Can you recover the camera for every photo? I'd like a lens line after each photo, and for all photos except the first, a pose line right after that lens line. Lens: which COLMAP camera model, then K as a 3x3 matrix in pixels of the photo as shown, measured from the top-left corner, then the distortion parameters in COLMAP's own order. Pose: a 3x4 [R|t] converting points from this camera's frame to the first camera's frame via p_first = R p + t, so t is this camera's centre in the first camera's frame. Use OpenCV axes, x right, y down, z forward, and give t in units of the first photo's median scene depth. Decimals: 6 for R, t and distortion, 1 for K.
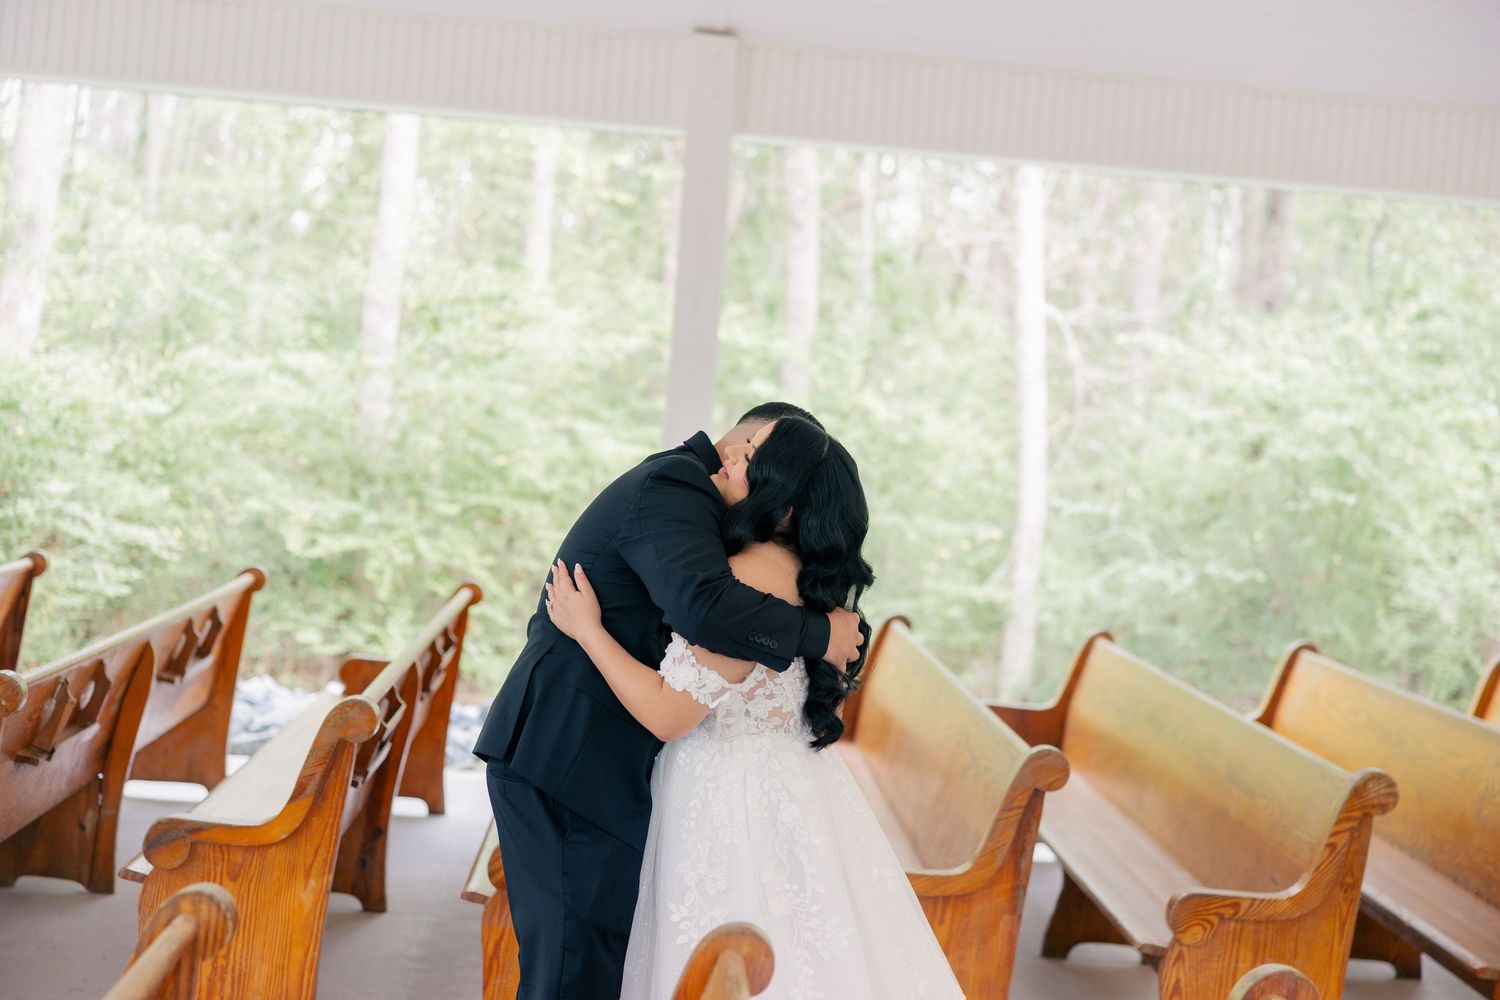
lens RADIAL K [[2676.6, 0, 753.7], [0, 2676.6, 494.5], [0, 0, 1]] dist [-0.026658, 0.000000]
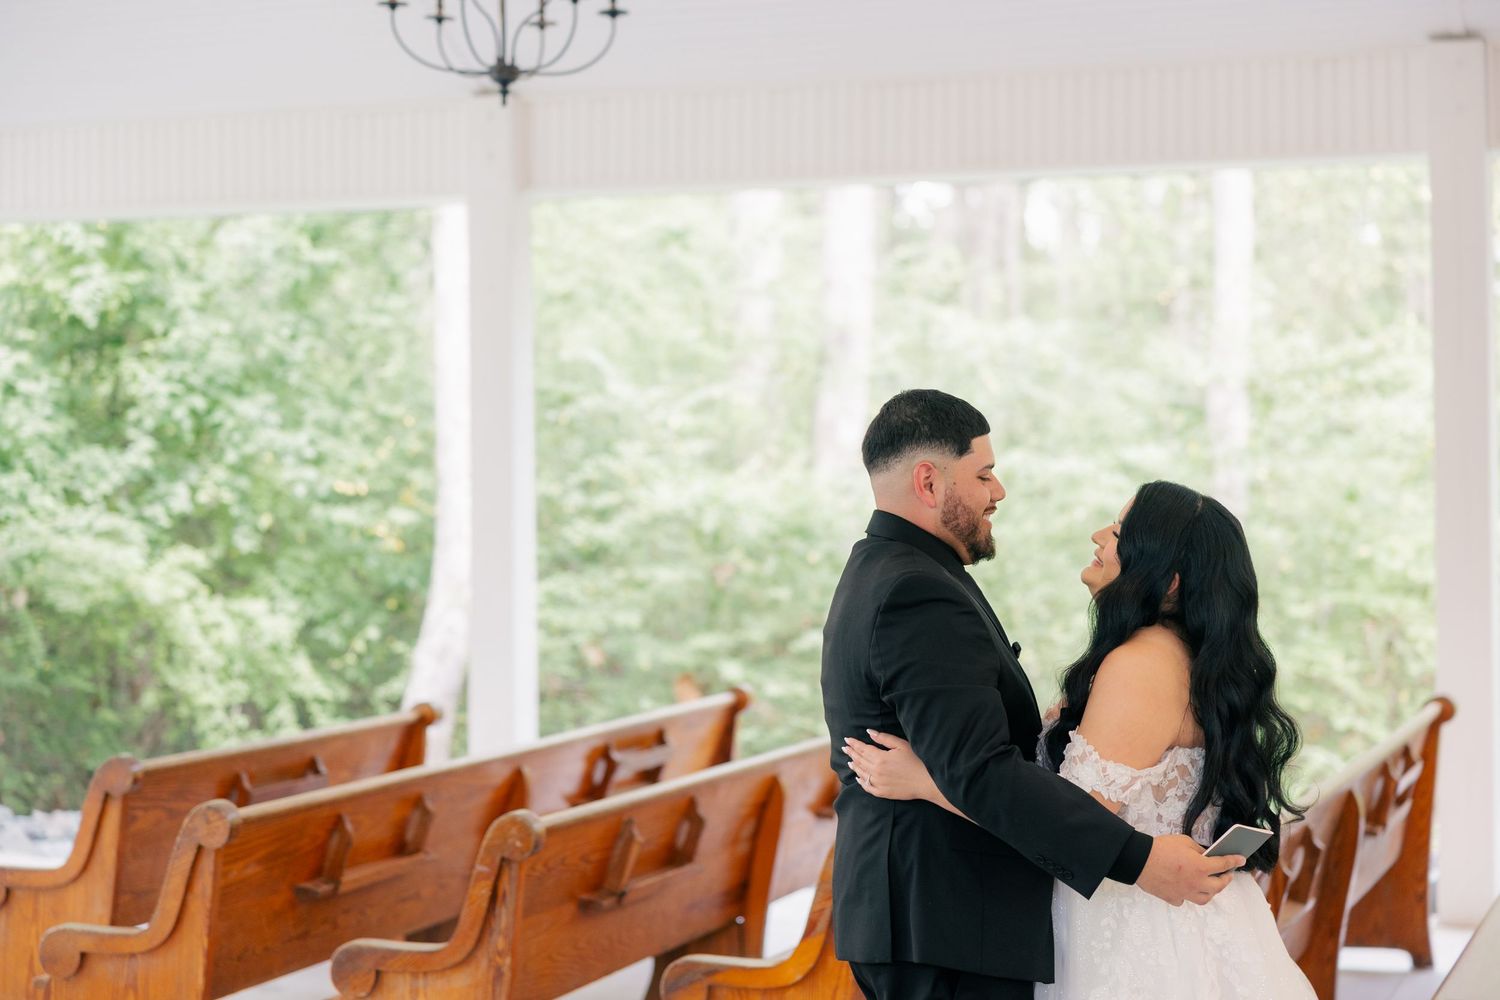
lens RADIAL K [[3011.3, 0, 688.2], [0, 3011.3, 438.2], [0, 0, 1]] dist [0.104628, 0.000000]
pose [[0.918959, -0.093678, -0.383066, 0.205717], [0.071358, 0.994841, -0.072102, 0.015152], [0.387844, 0.038924, 0.920903, 0.016767]]
